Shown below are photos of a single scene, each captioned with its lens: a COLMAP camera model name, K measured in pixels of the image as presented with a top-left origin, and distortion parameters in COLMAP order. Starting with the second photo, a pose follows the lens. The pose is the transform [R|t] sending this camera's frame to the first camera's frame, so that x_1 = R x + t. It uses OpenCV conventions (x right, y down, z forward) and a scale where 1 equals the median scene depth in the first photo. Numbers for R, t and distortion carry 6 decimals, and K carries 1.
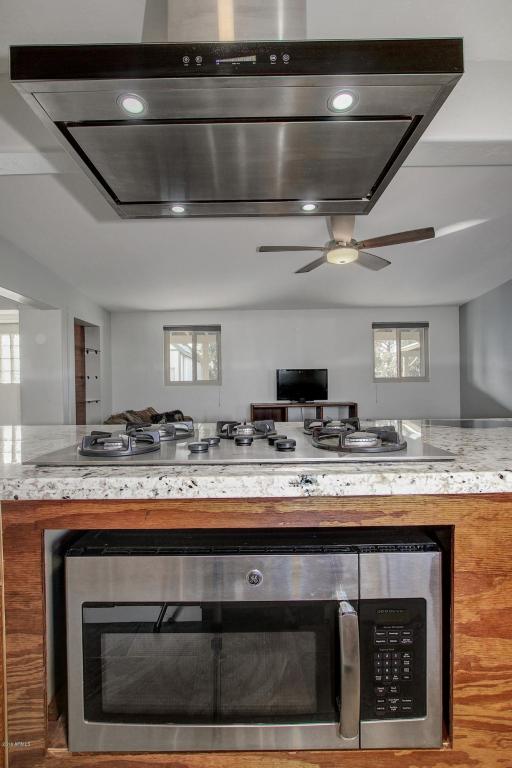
lens RADIAL K [[352.5, 0, 256.0], [0, 352.5, 384.0], [0, 0, 1]] dist [-0.038397, 0.000301]
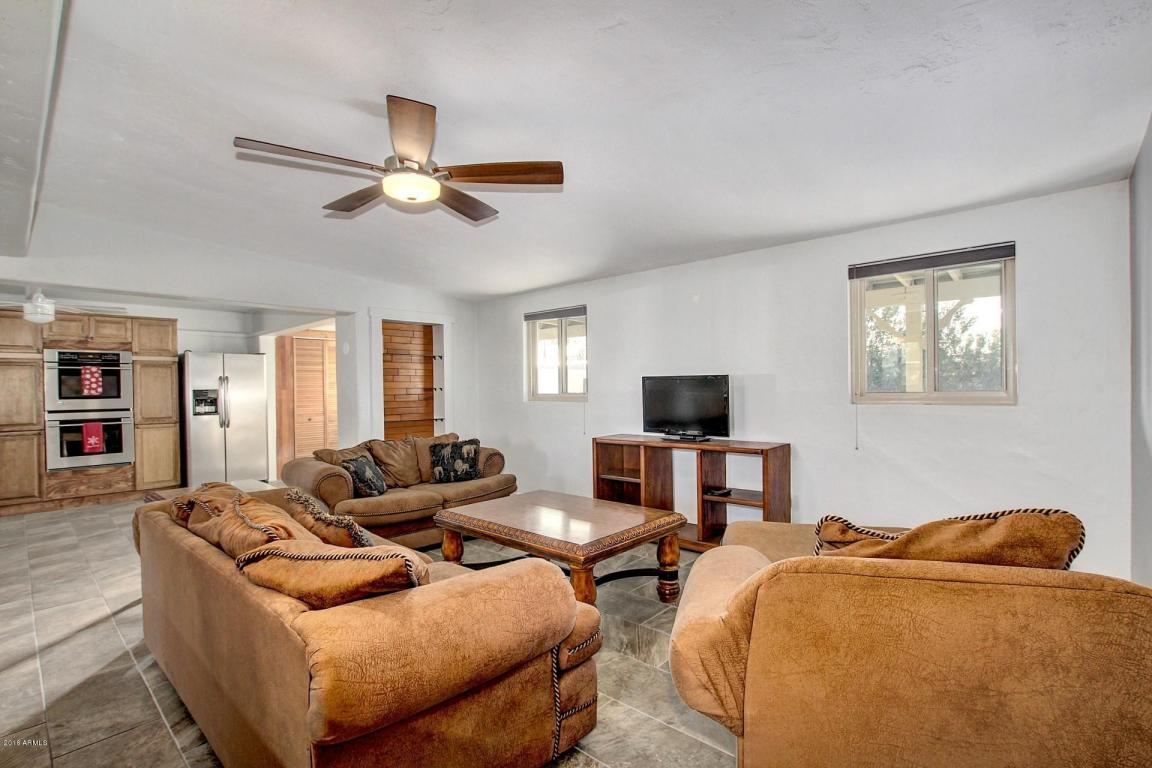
lens RADIAL K [[533.3, 0, 575.8], [0, 533.3, 393.7], [0, 0, 1]] dist [-0.026282, -0.000069]
pose [[0.741280, 0.014333, -0.671043, 0.545150], [0.004686, 0.999637, 0.026528, -0.037621], [0.671180, -0.022809, 0.740944, 0.299220]]
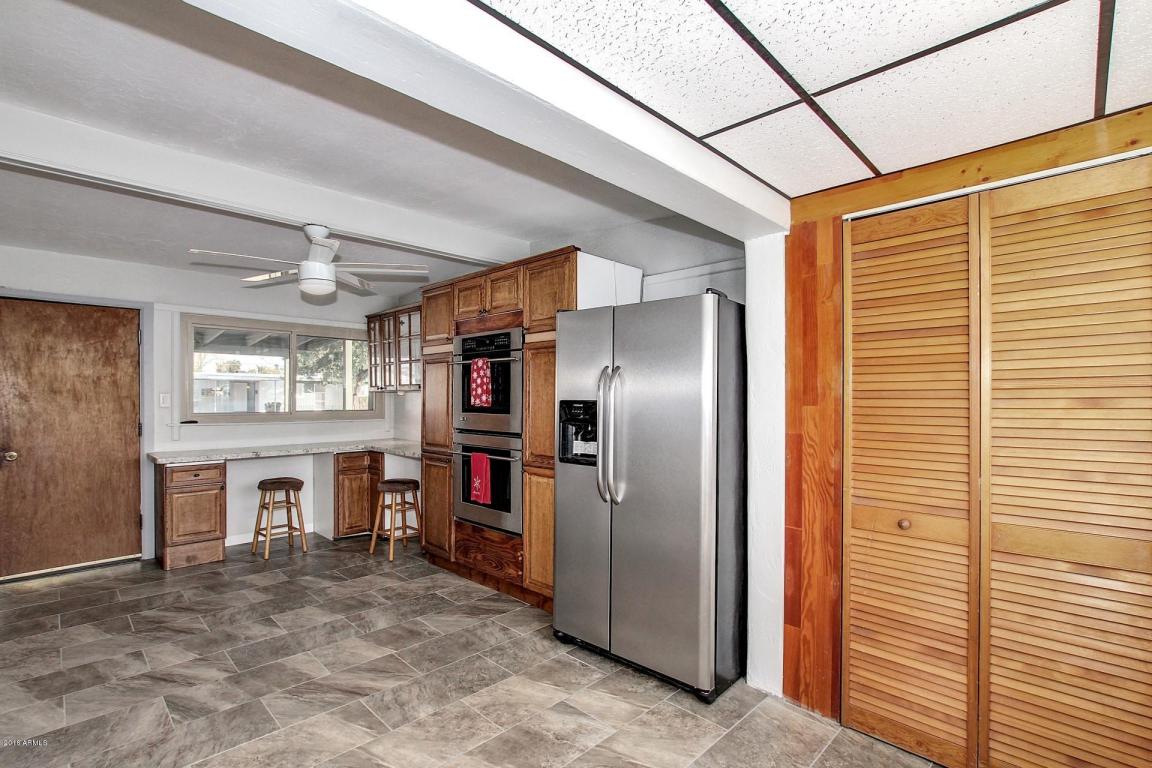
lens RADIAL K [[533.3, 0, 575.8], [0, 533.3, 393.7], [0, 0, 1]] dist [-0.026282, -0.000069]
pose [[-0.696251, 0.010392, -0.717723, -0.563460], [0.012486, 0.999919, 0.002365, -0.026634], [0.717690, -0.007315, -0.696324, 0.987502]]
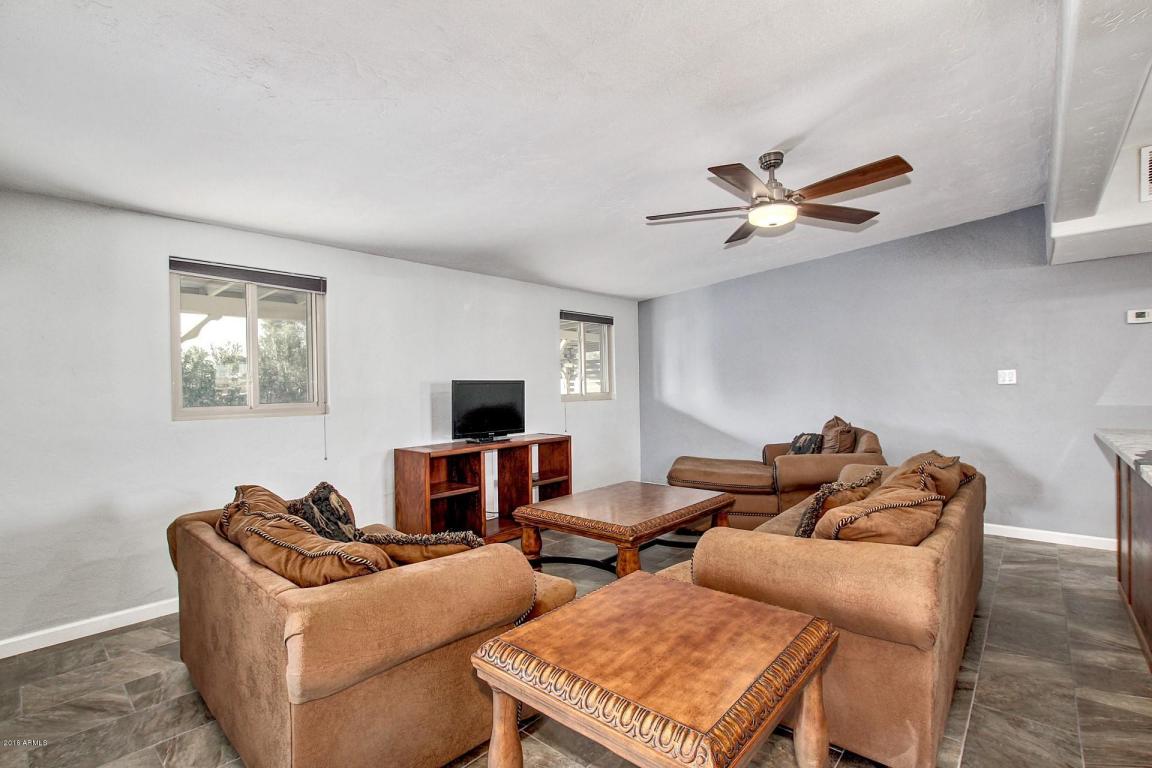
lens RADIAL K [[528.7, 0, 580.9], [0, 528.7, 388.9], [0, 0, 1]] dist [-0.038397, 0.000301]
pose [[0.658691, 0.001918, 0.752412, -0.403976], [0.004015, 0.999974, -0.006064, -0.023333], [-0.752403, 0.007015, 0.658665, 0.340643]]
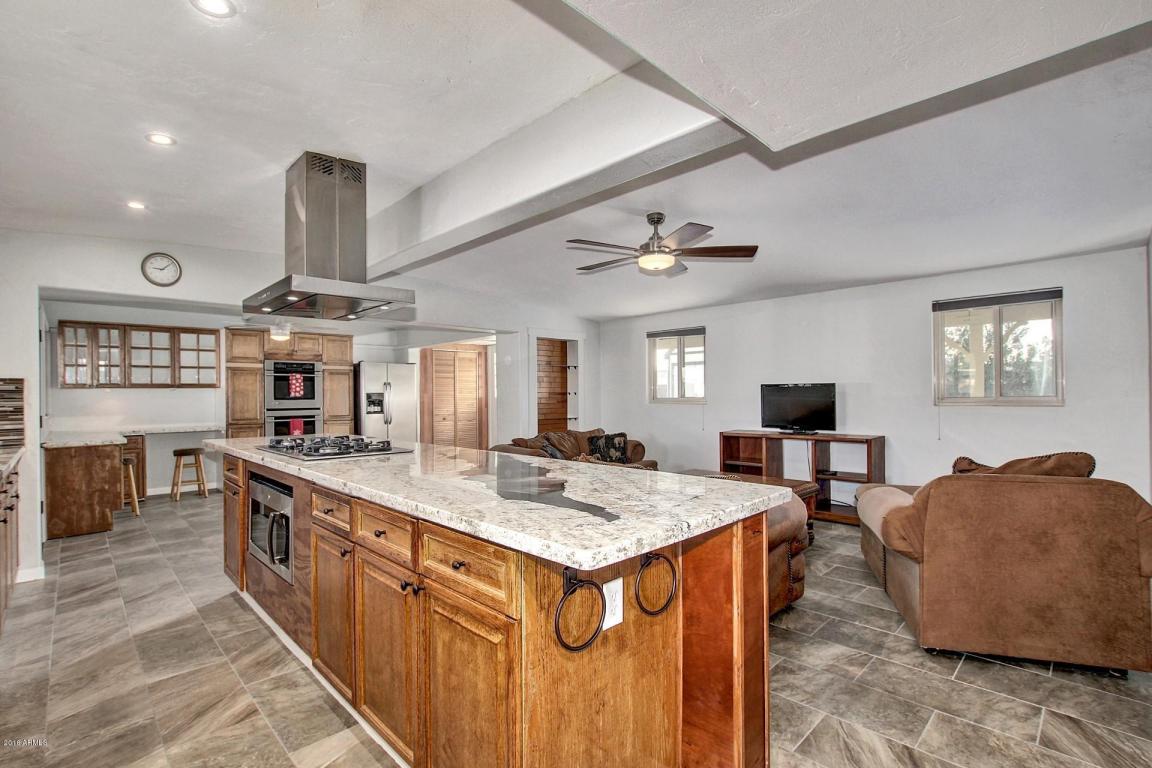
lens RADIAL K [[533.3, 0, 575.8], [0, 533.3, 393.7], [0, 0, 1]] dist [-0.026282, -0.000069]
pose [[0.701137, 0.010206, -0.712954, 0.562526], [0.000585, 0.999889, 0.014889, -0.038896], [0.713027, -0.010856, 0.701053, -0.027444]]
